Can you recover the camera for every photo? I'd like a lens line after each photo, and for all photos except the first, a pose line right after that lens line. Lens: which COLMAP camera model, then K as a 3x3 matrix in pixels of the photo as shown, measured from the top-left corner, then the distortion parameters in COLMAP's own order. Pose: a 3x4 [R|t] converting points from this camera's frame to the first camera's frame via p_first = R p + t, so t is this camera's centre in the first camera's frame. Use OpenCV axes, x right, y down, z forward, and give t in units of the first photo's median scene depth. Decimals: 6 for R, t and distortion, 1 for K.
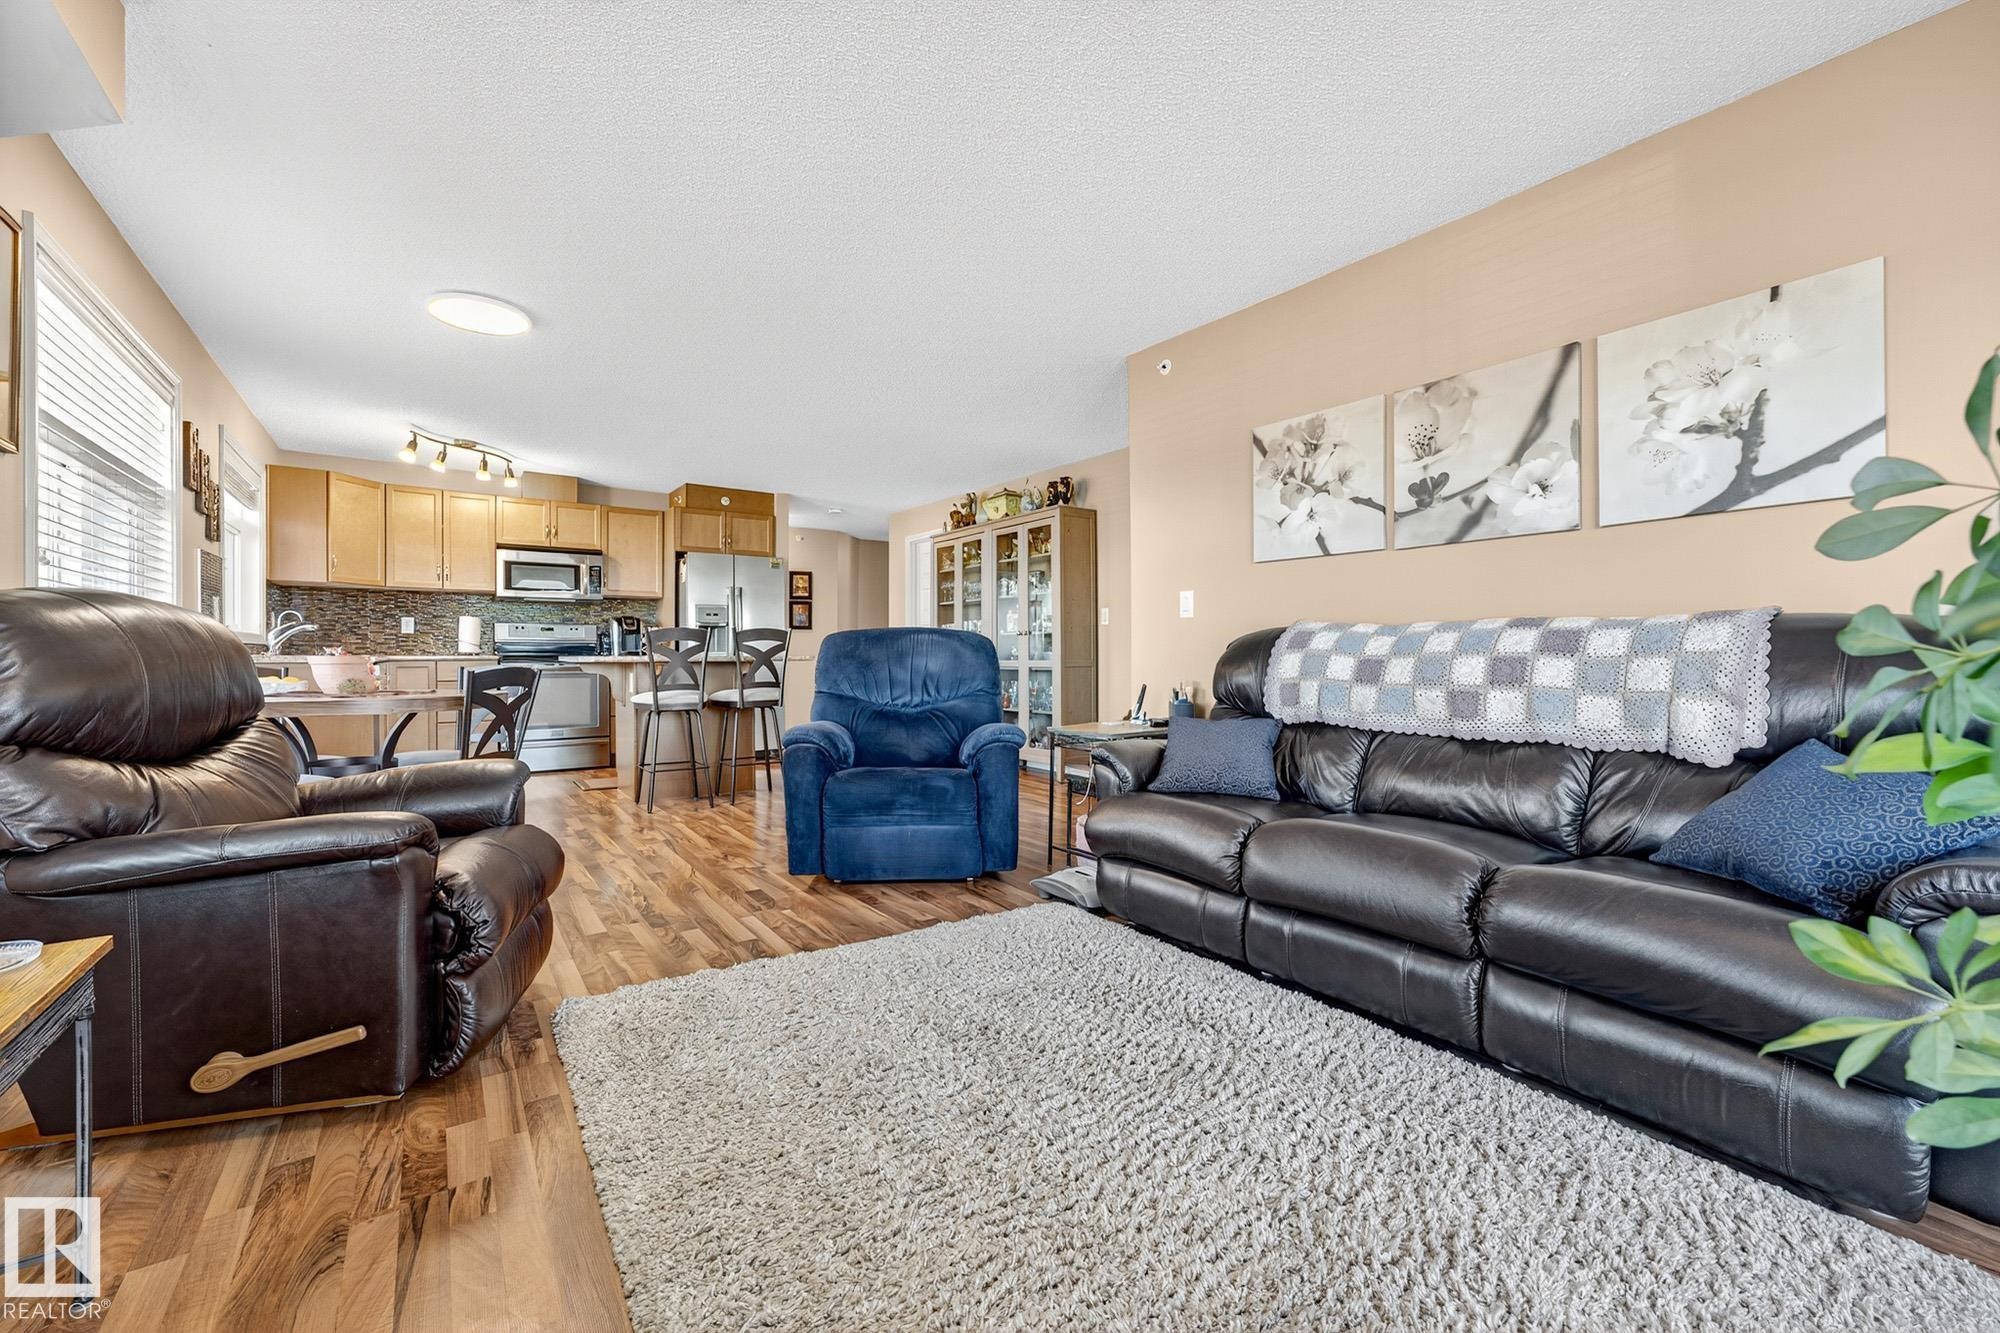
lens RADIAL K [[801.1, 0, 1008.0], [0, 801.1, 667.7], [0, 0, 1]] dist [0.000760, 0.000396]
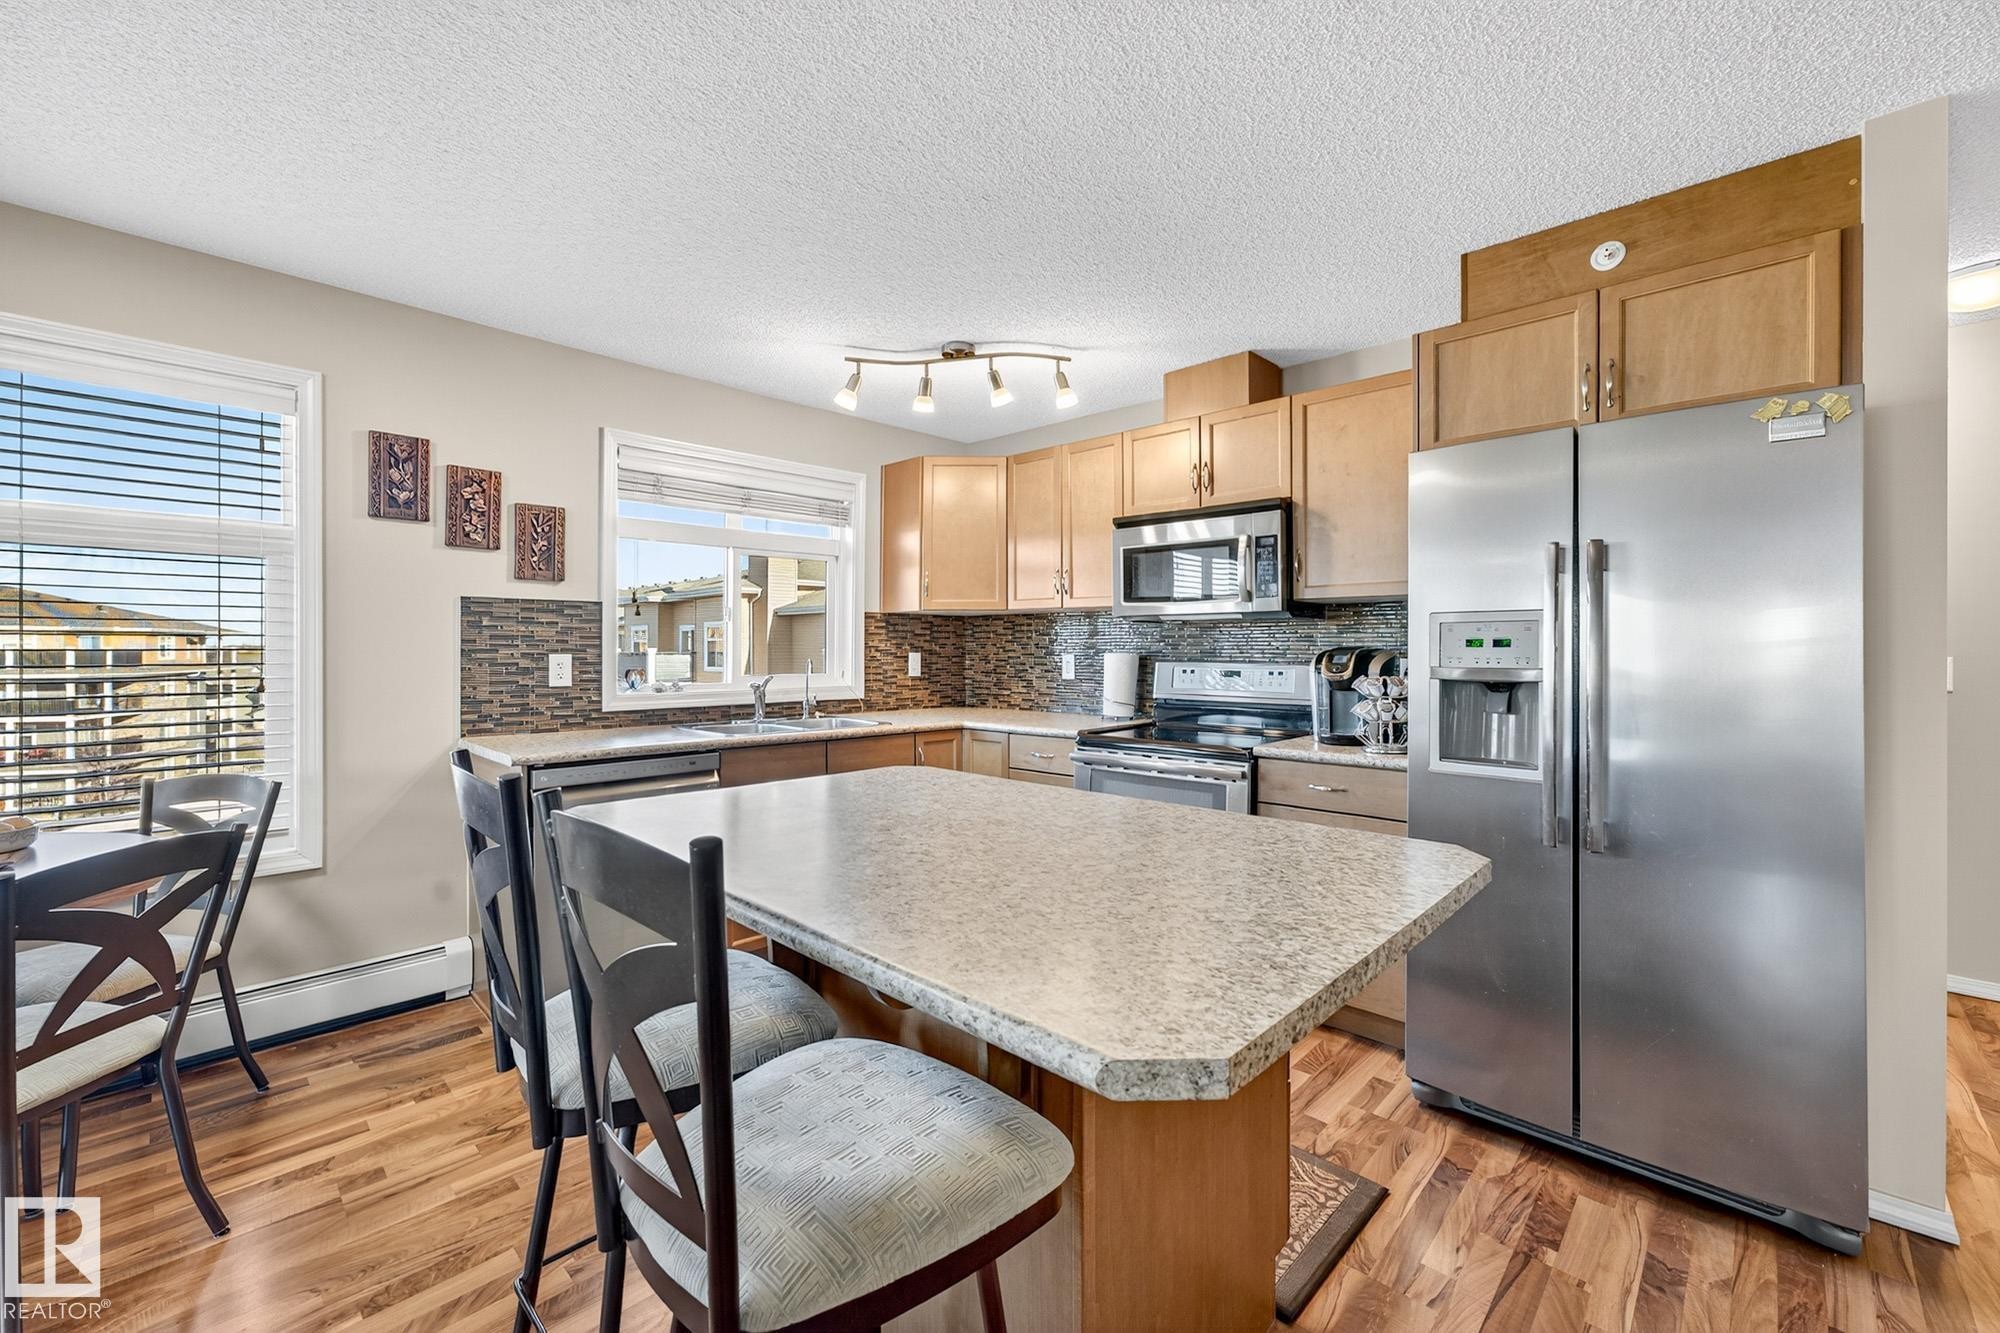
lens RADIAL K [[821.3, 0, 995.4], [0, 821.3, 650.0], [0, 0, 1]] dist [-0.037494, 0.029025]
pose [[0.181887, -0.002277, -0.983317, -0.122548], [-0.017632, 0.999829, -0.005576, -0.070913], [0.983161, 0.018352, 0.181816, 0.937469]]
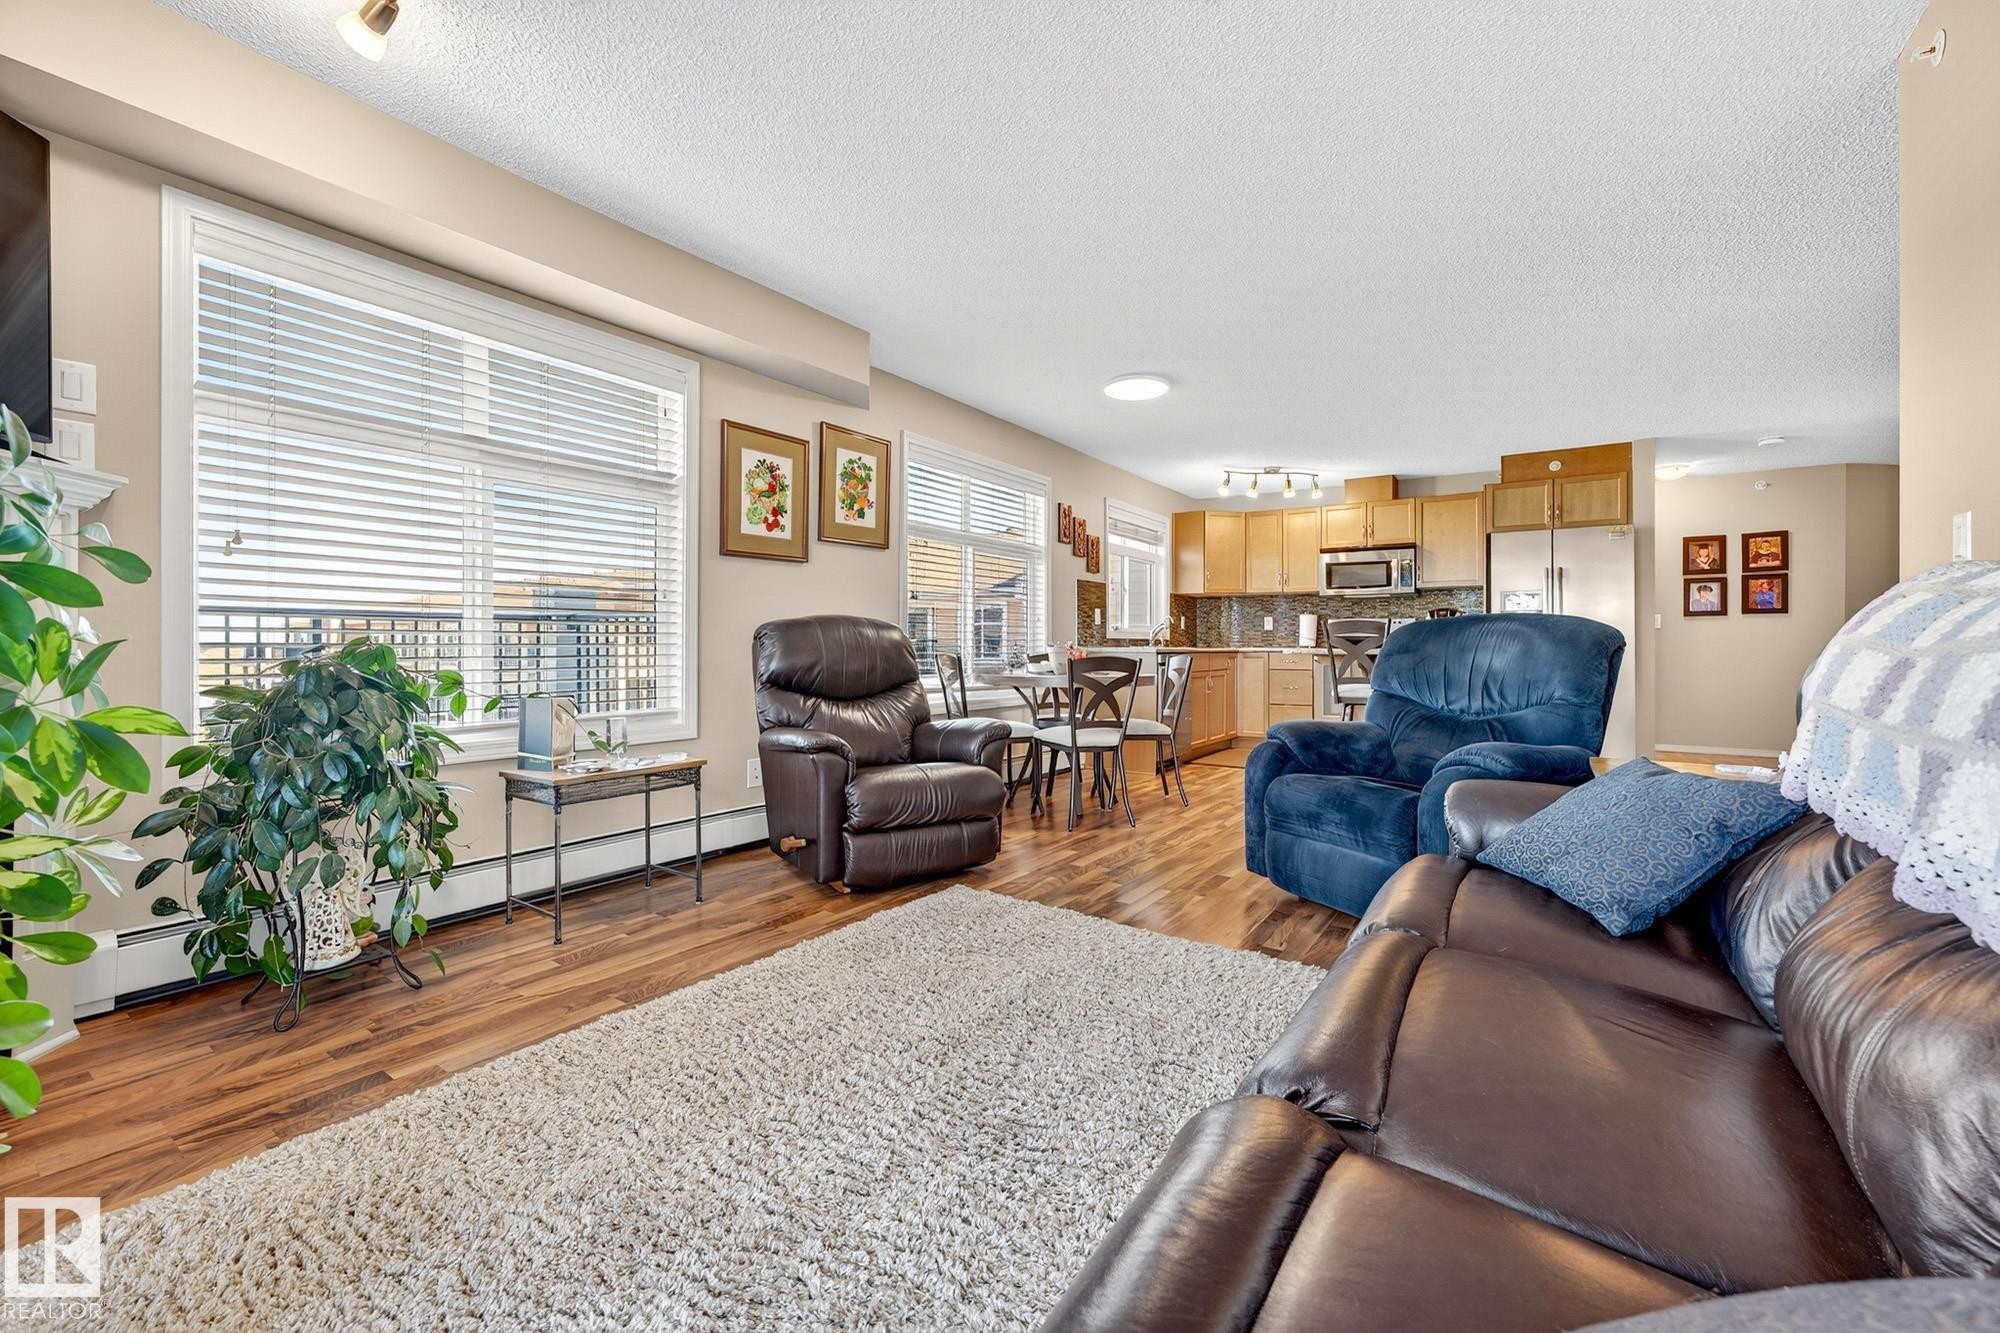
lens RADIAL K [[821.3, 0, 995.4], [0, 821.3, 650.0], [0, 0, 1]] dist [-0.037494, 0.029025]
pose [[0.339571, 0.004294, -0.940571, 0.325166], [-0.019127, 0.999814, -0.002341, -0.001874], [0.940386, 0.018786, 0.339590, 0.210460]]
